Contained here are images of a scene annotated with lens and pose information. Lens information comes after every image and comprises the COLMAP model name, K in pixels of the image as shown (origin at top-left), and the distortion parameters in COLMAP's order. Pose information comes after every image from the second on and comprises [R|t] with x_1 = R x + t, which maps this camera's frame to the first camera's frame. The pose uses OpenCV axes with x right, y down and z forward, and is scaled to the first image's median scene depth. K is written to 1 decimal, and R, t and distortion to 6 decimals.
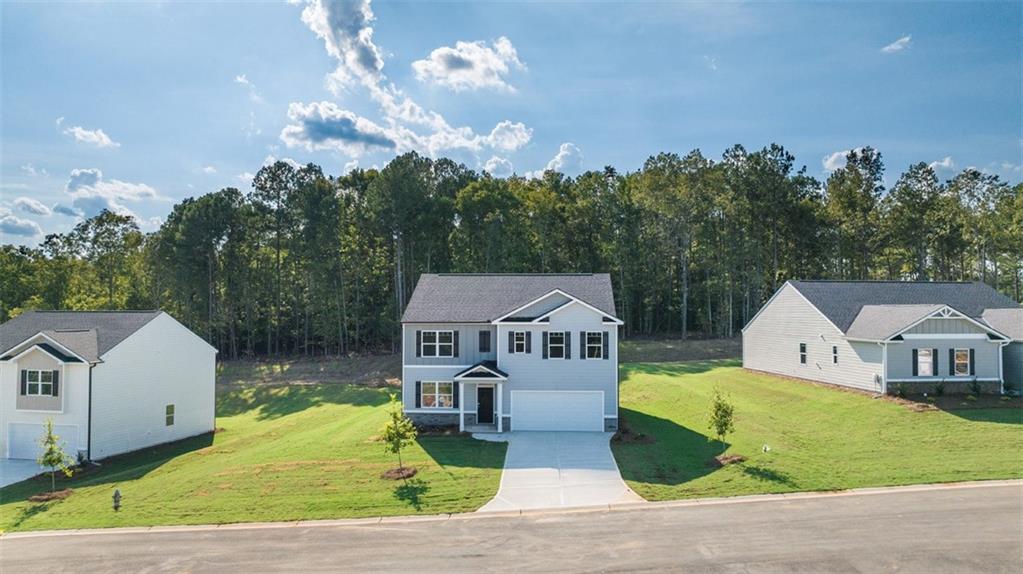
lens RADIAL K [[736.1, 0, 514.4], [0, 736.1, 285.2], [0, 0, 1]] dist [-0.008358, -0.000992]
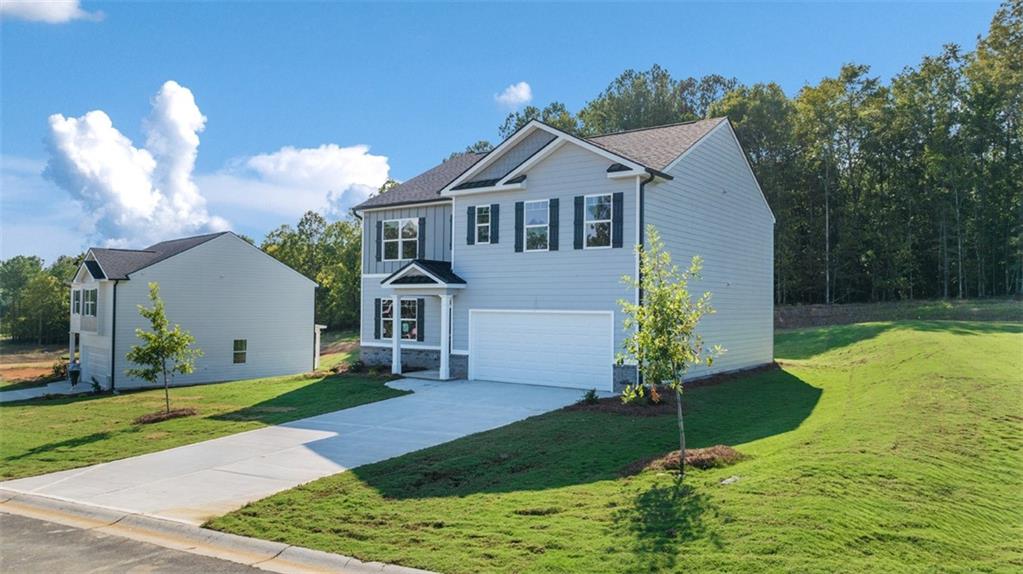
lens RADIAL K [[724.0, 0, 519.8], [0, 724.0, 291.2], [0, 0, 1]] dist [-0.005732, 0.006916]
pose [[0.851724, -0.003501, -0.523979, 0.311376], [0.008914, 0.999930, 0.007809, 0.119963], [0.523915, -0.011322, 0.851695, 0.520059]]
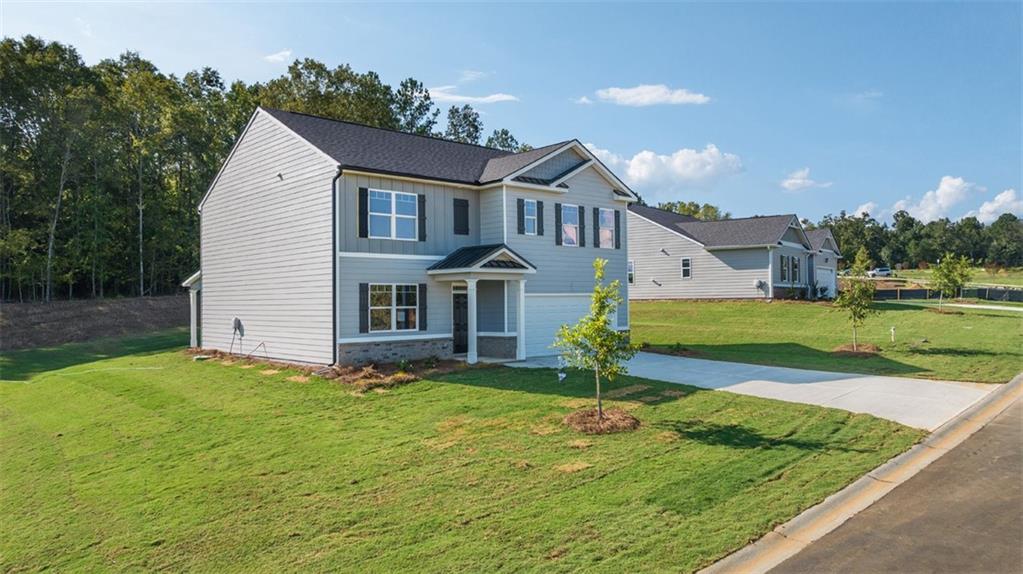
lens RADIAL K [[724.0, 0, 519.8], [0, 724.0, 291.2], [0, 0, 1]] dist [-0.005732, 0.006916]
pose [[0.688949, 0.001111, 0.724809, -0.430849], [-0.011813, 0.999883, 0.009696, 0.129803], [-0.724714, -0.015243, 0.688881, 0.558542]]
